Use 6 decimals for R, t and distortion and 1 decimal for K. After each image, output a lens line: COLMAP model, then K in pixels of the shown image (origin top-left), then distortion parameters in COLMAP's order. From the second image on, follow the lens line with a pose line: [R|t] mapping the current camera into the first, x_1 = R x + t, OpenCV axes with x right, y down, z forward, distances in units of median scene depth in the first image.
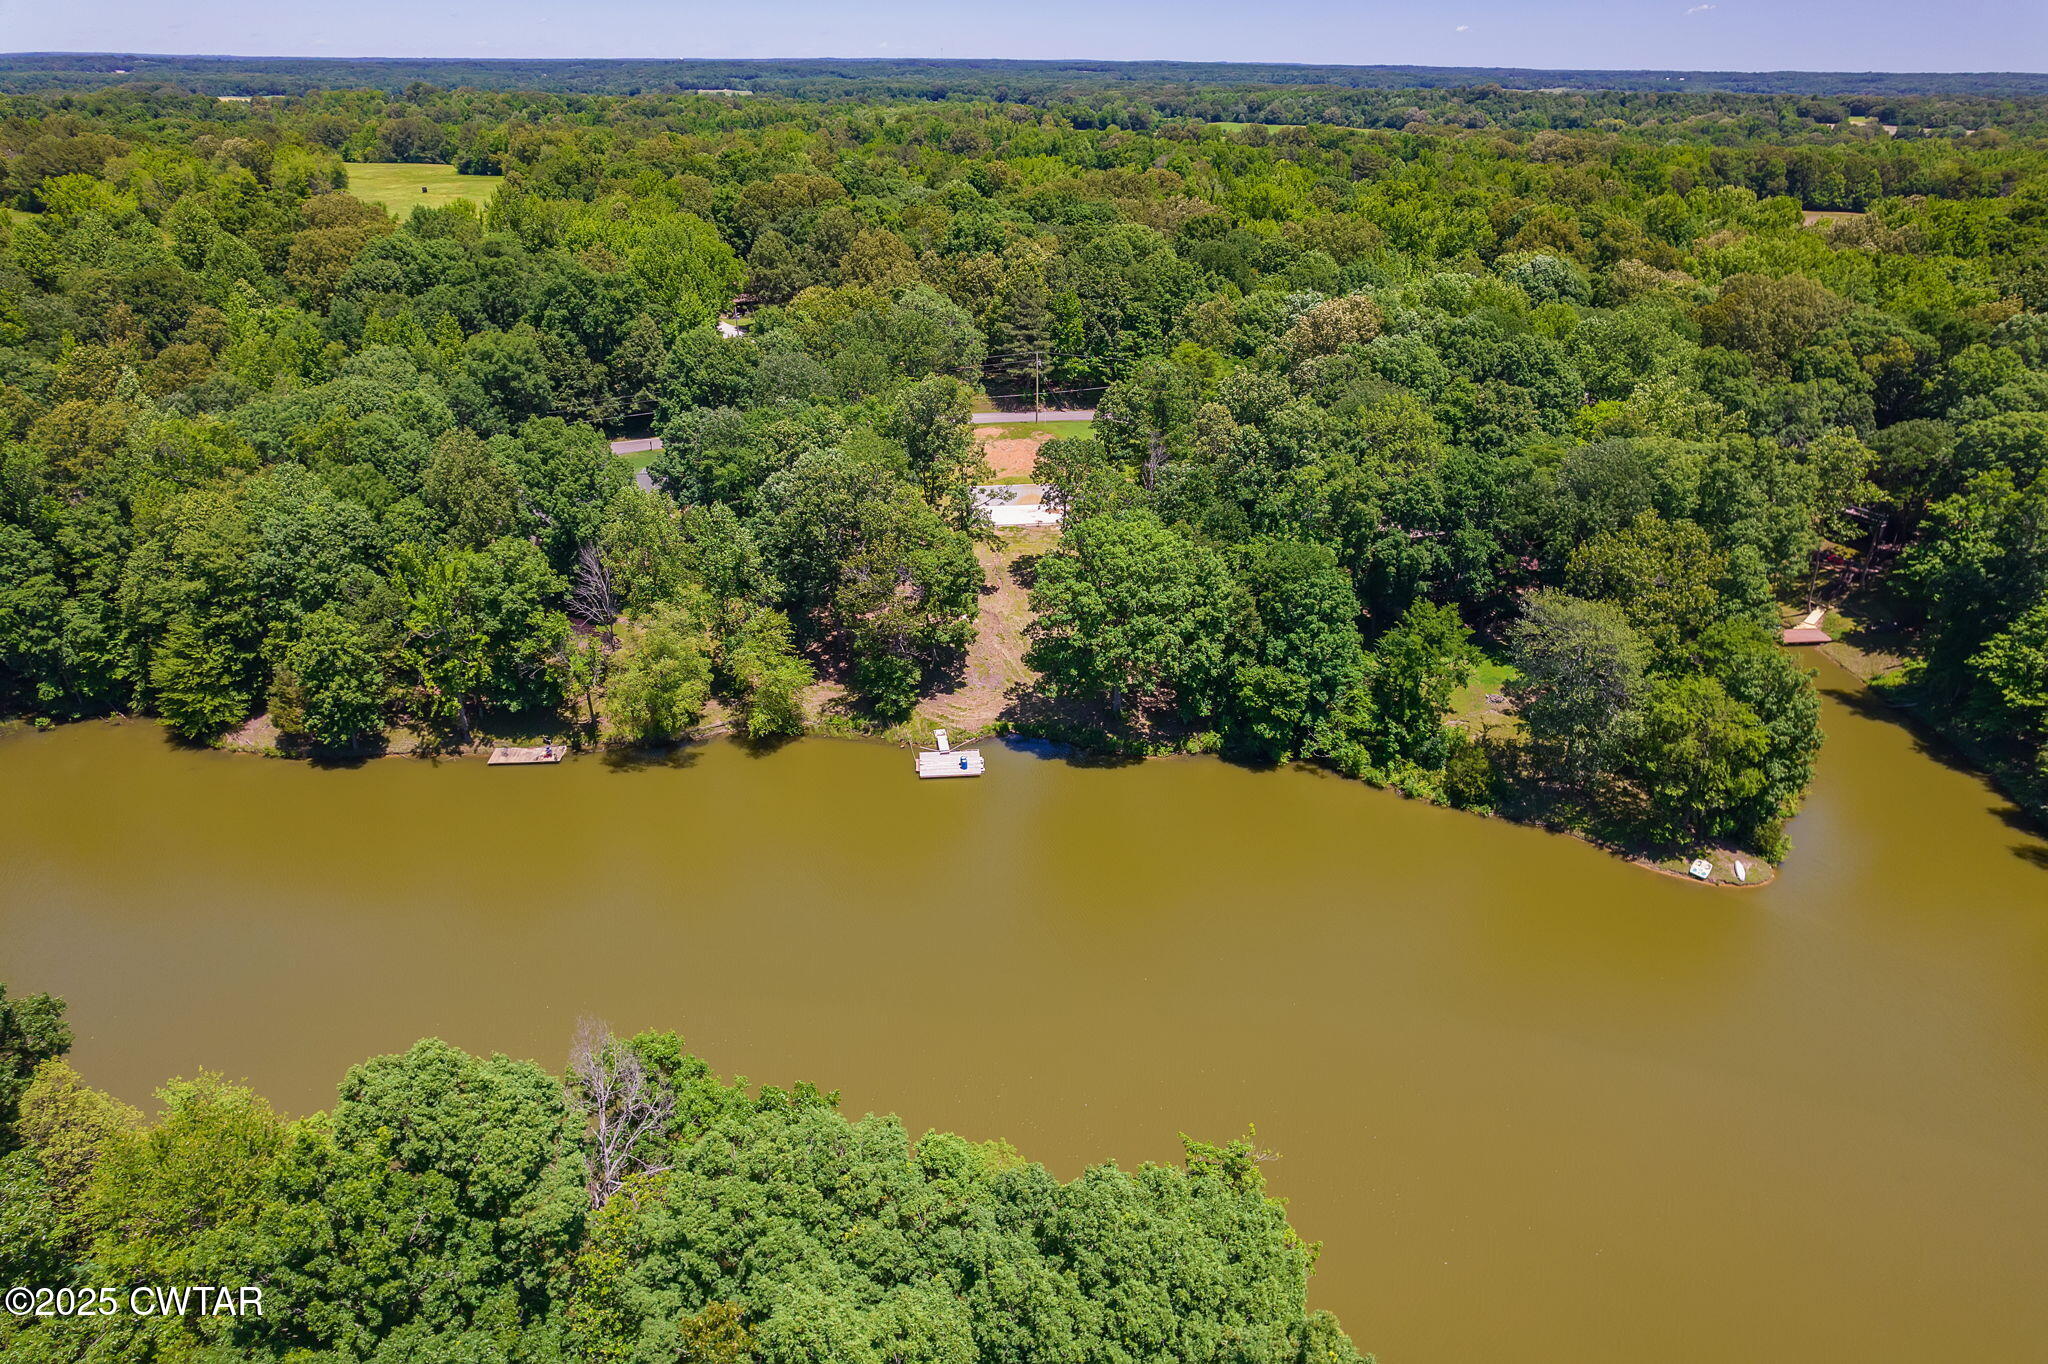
lens RADIAL K [[1306.1, 0, 1026.7], [0, 1306.1, 727.5], [0, 0, 1]] dist [-0.073148, 0.061033]
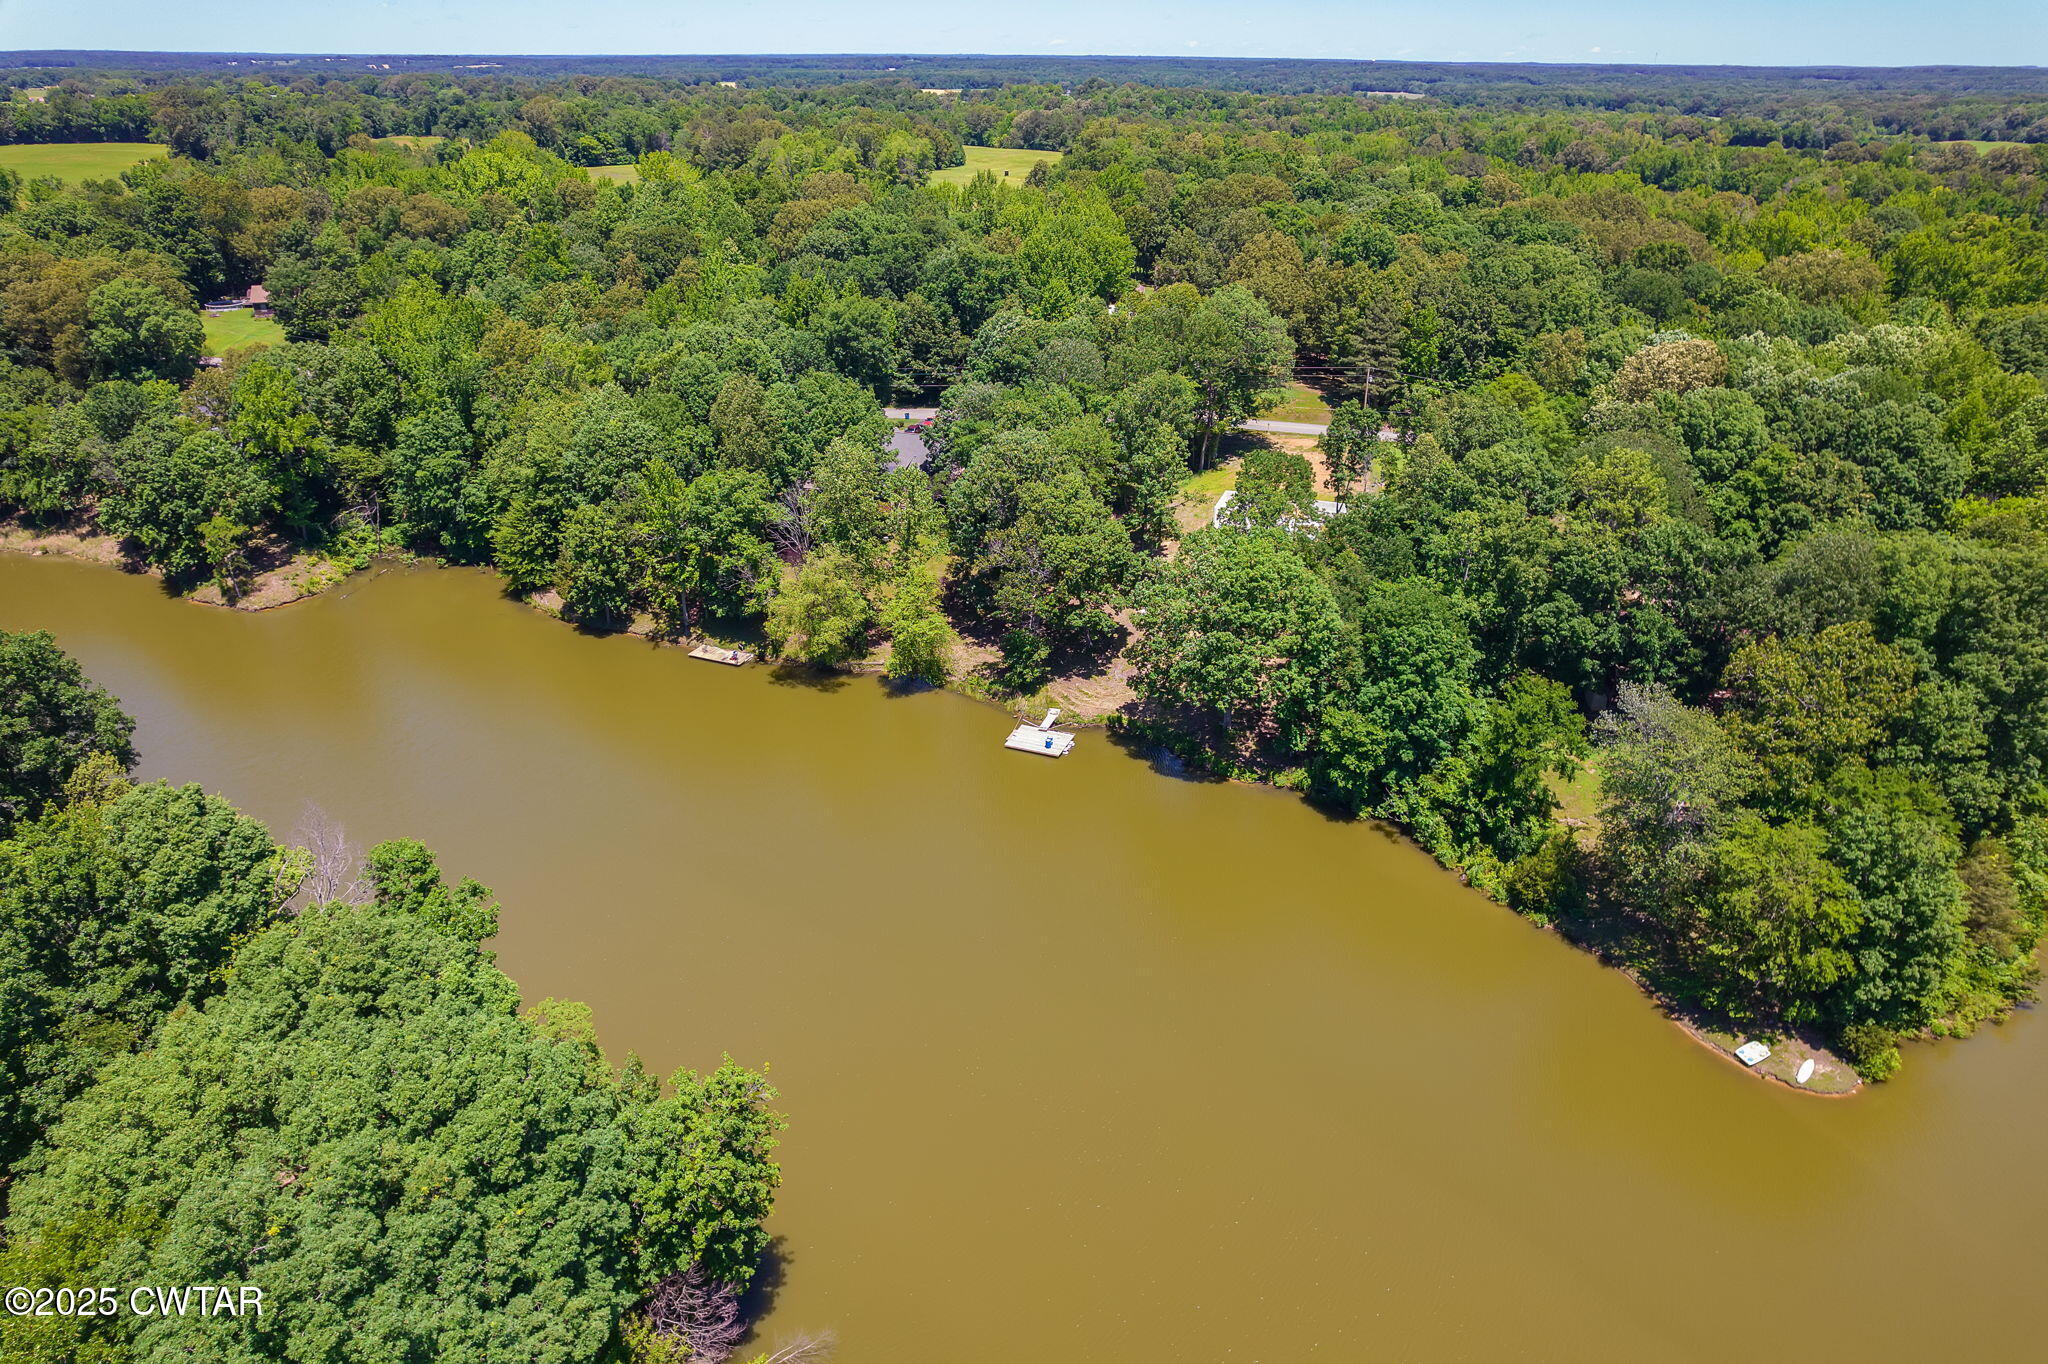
lens RADIAL K [[1306.1, 0, 1026.7], [0, 1306.1, 727.5], [0, 0, 1]] dist [-0.073148, 0.061033]
pose [[0.887063, 0.213197, -0.409470, 0.348850], [-0.213460, 0.975883, 0.045678, -0.027061], [0.409333, 0.046886, 0.911179, 0.048160]]
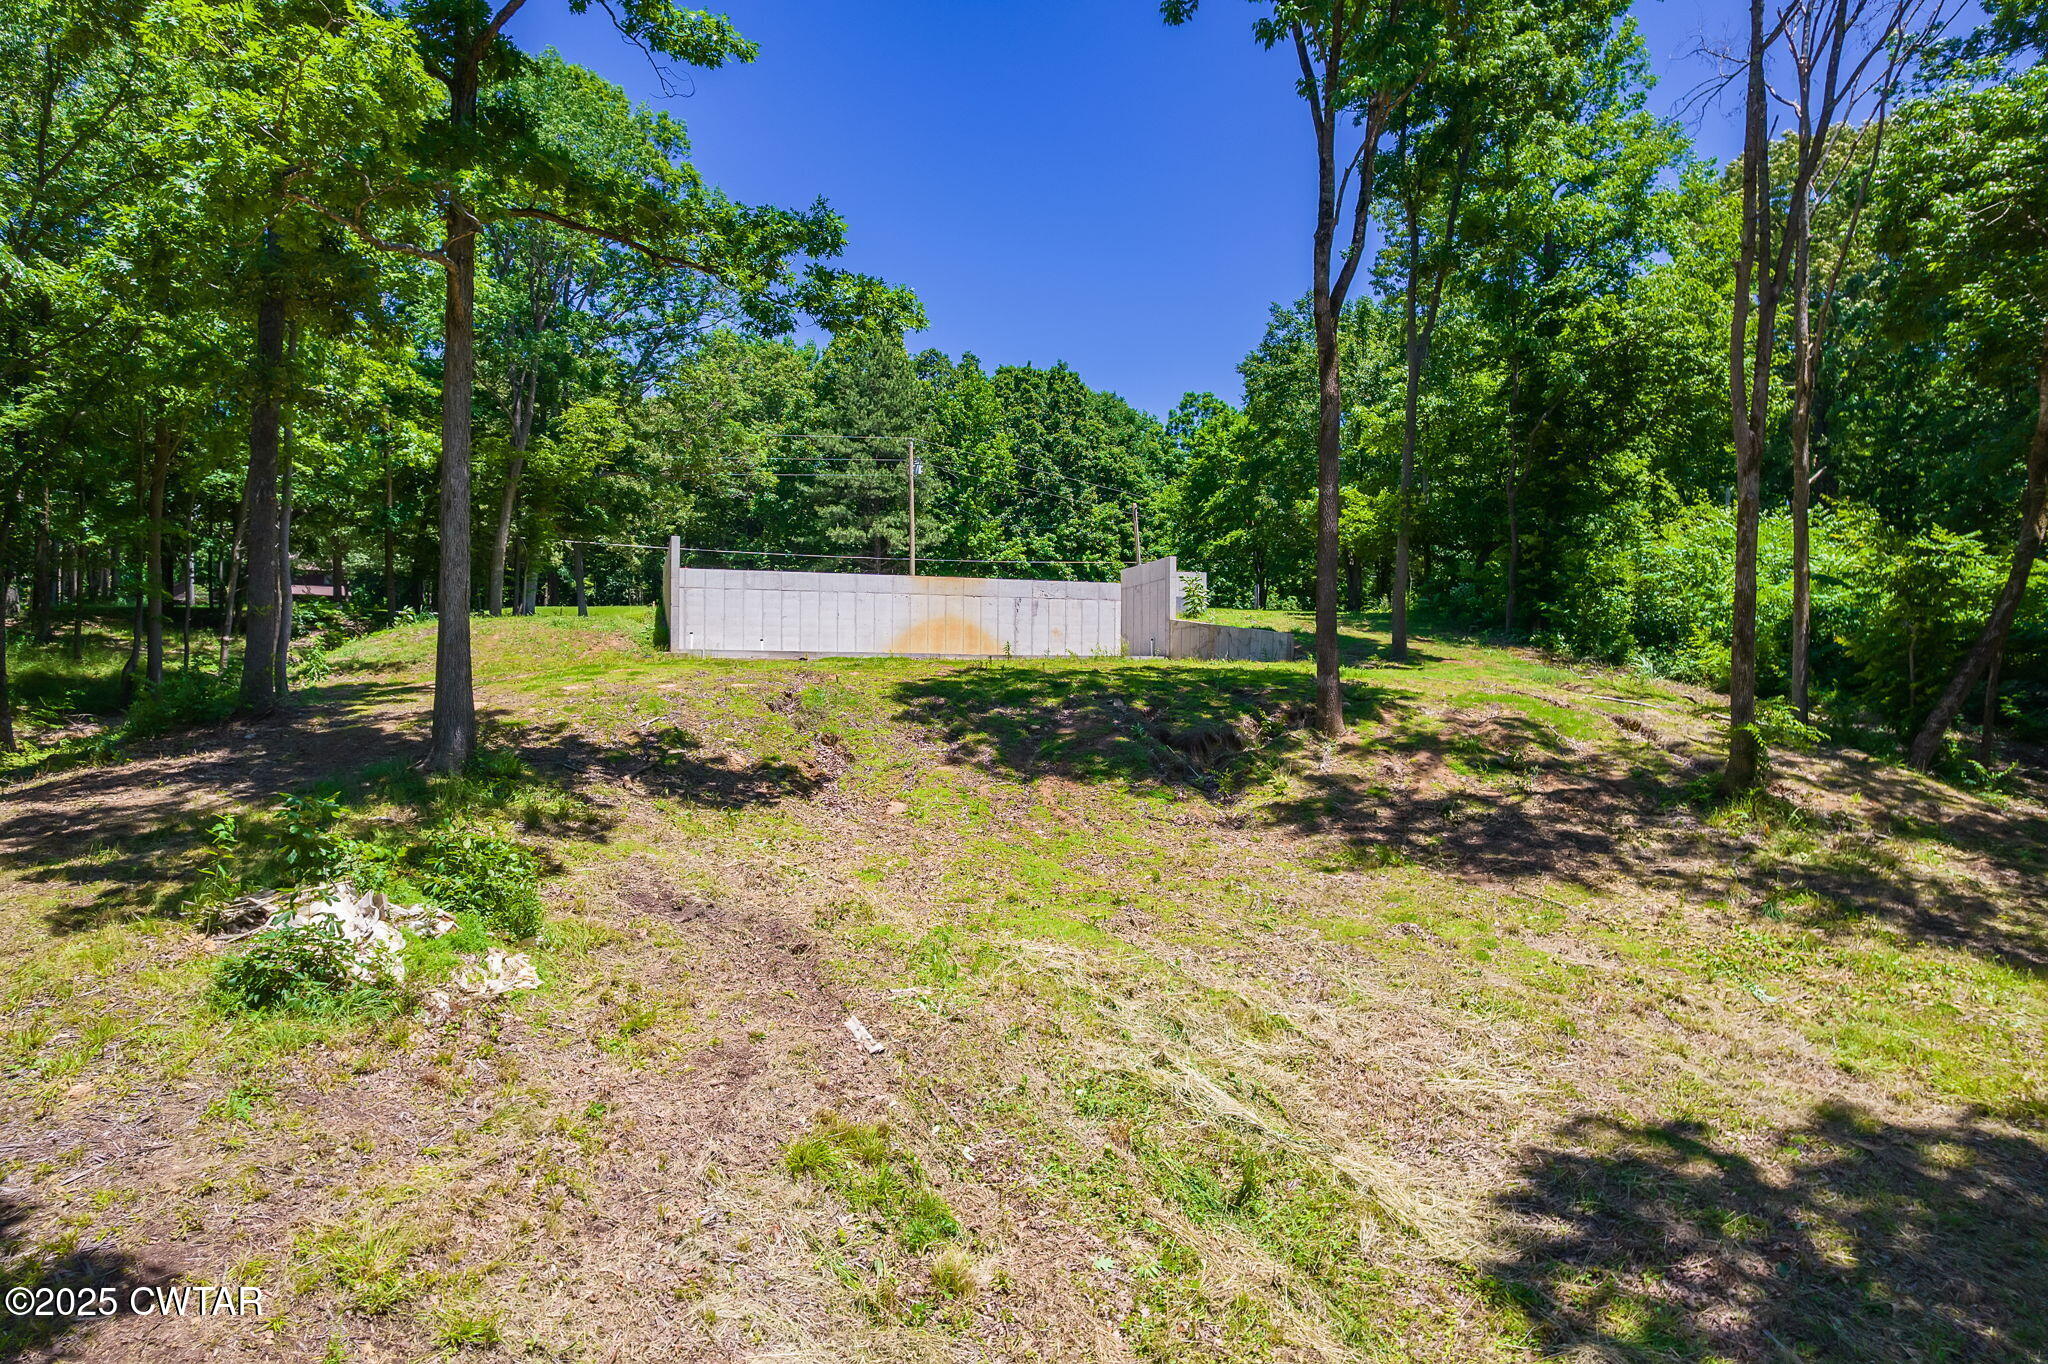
lens RADIAL K [[1304.5, 0, 1020.1], [0, 1304.5, 709.1], [0, 0, 1]] dist [-0.072417, 0.047290]
pose [[0.988932, -0.003333, 0.148332, -0.025312], [0.072532, 0.883002, -0.463732, -0.068422], [-0.129431, 0.469358, 0.873470, 1.057010]]
